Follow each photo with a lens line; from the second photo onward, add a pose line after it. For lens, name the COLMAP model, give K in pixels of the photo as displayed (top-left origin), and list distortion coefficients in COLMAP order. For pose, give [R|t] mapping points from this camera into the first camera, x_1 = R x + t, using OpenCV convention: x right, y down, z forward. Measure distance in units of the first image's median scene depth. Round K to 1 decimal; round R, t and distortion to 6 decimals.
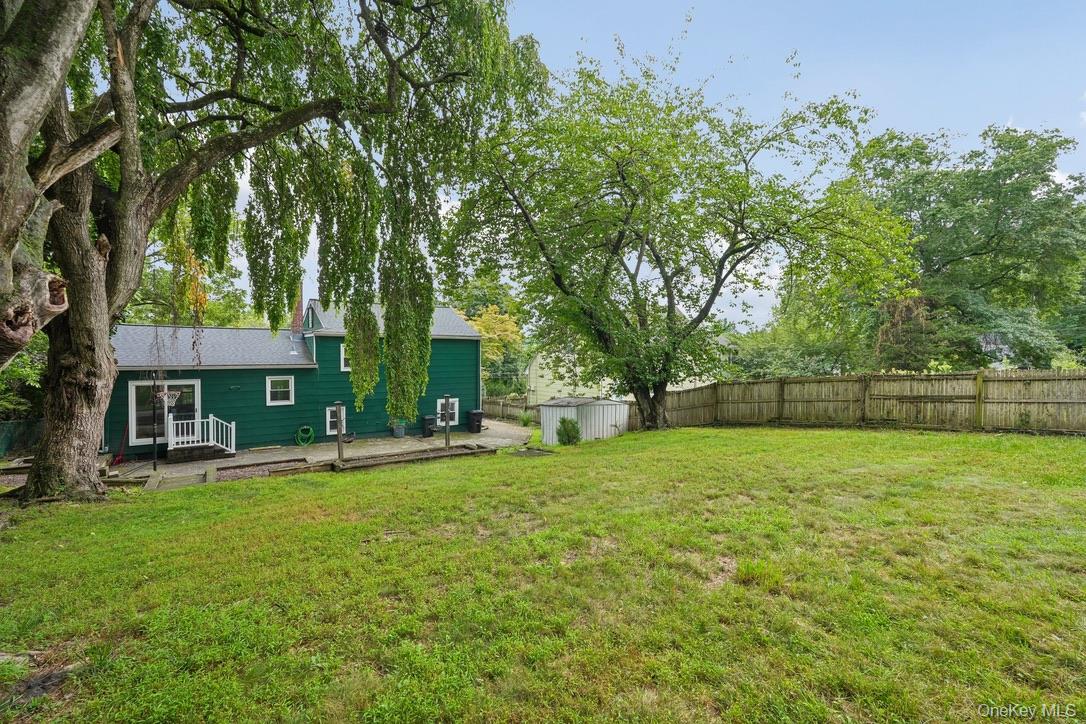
lens RADIAL K [[481.0, 0, 540.4], [0, 481.0, 359.0], [0, 0, 1]] dist [-0.004988, 0.003071]
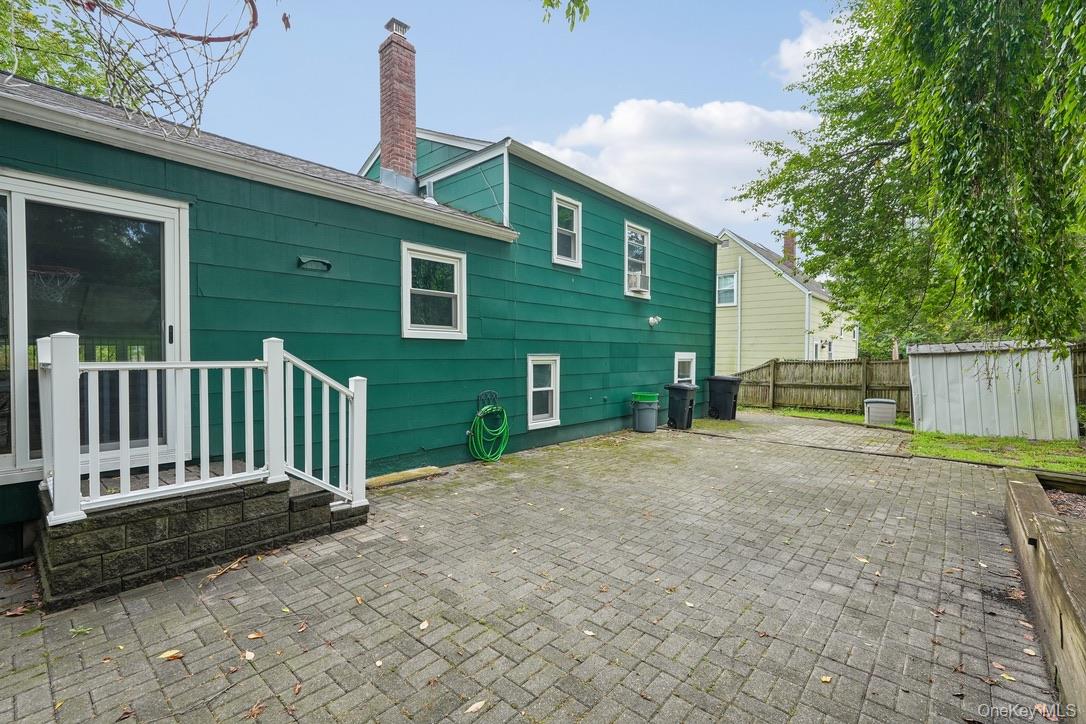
lens RADIAL K [[481.0, 0, 545.4], [0, 481.0, 360.7], [0, 0, 1]] dist [-0.004988, 0.003071]
pose [[0.972971, -0.006052, 0.230848, -0.603832], [0.007243, 0.999964, -0.004314, 0.124627], [-0.230814, 0.005869, 0.972980, 0.743383]]
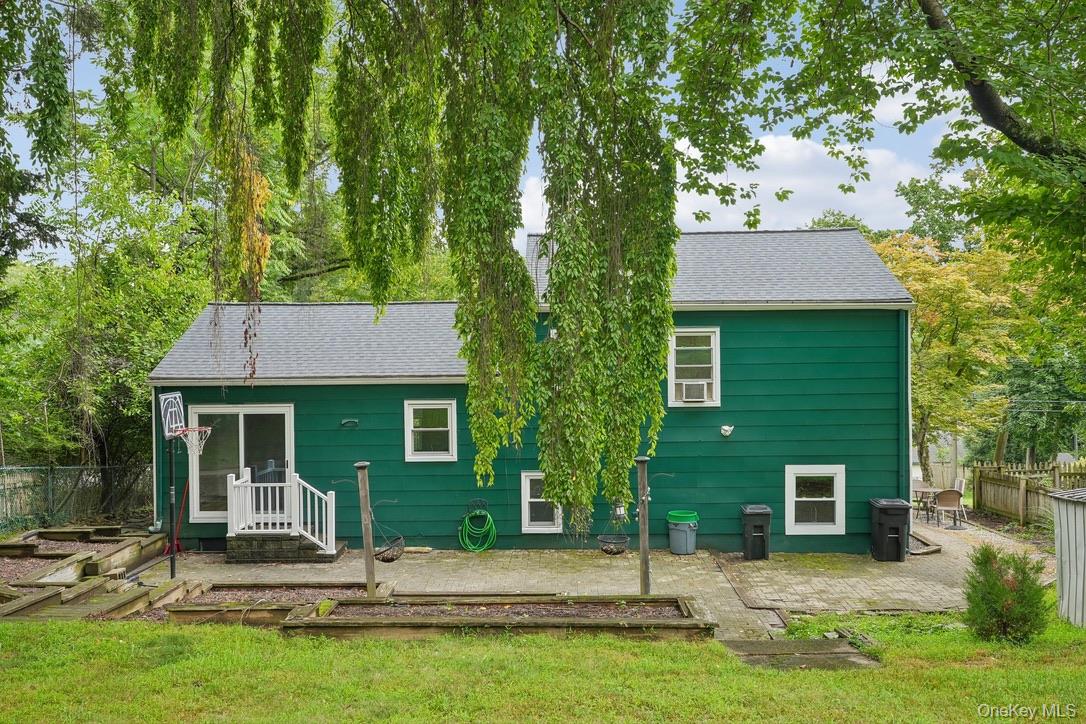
lens RADIAL K [[1089.0, 0, 546.3], [0, 1089.0, 360.2], [0, 0, 1]] dist [-0.002166, 0.000000]
pose [[0.799021, -0.006836, -0.601264, 0.215756], [0.006032, 0.999976, -0.003353, 0.000650], [0.601273, -0.000948, 0.799043, 0.235173]]
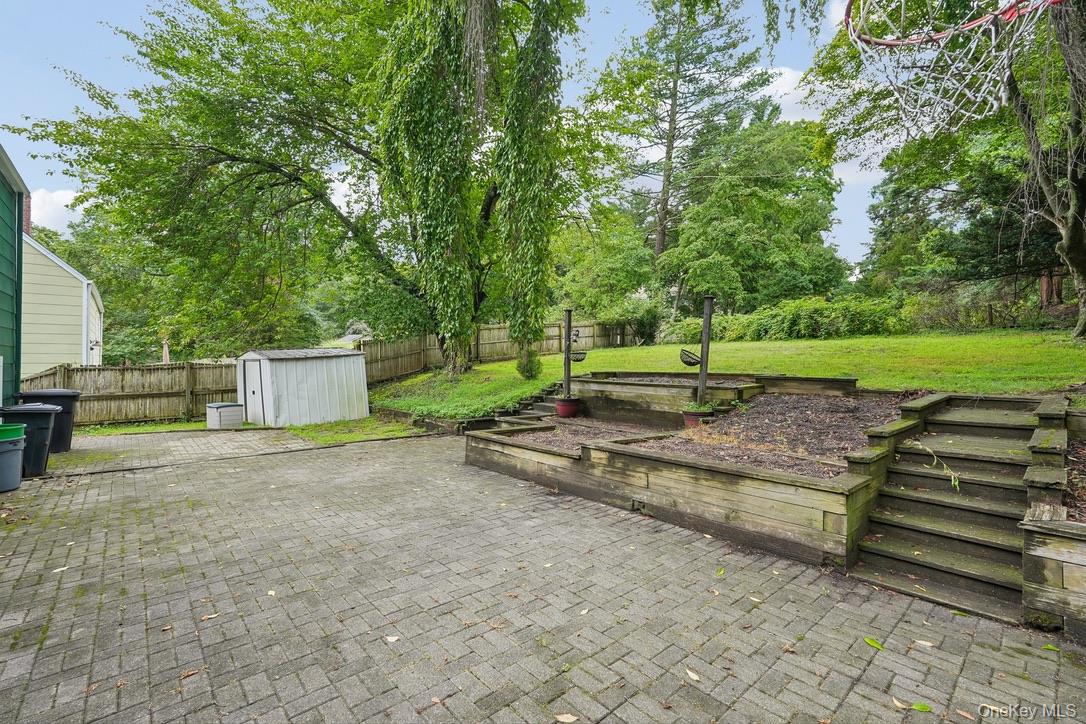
lens RADIAL K [[481.0, 0, 544.6], [0, 481.0, 361.3], [0, 0, 1]] dist [-0.004988, 0.003071]
pose [[-0.111219, -0.007651, 0.993767, -0.727964], [0.012708, 0.999878, 0.009121, 0.118970], [-0.993715, 0.013644, -0.111108, 0.926780]]
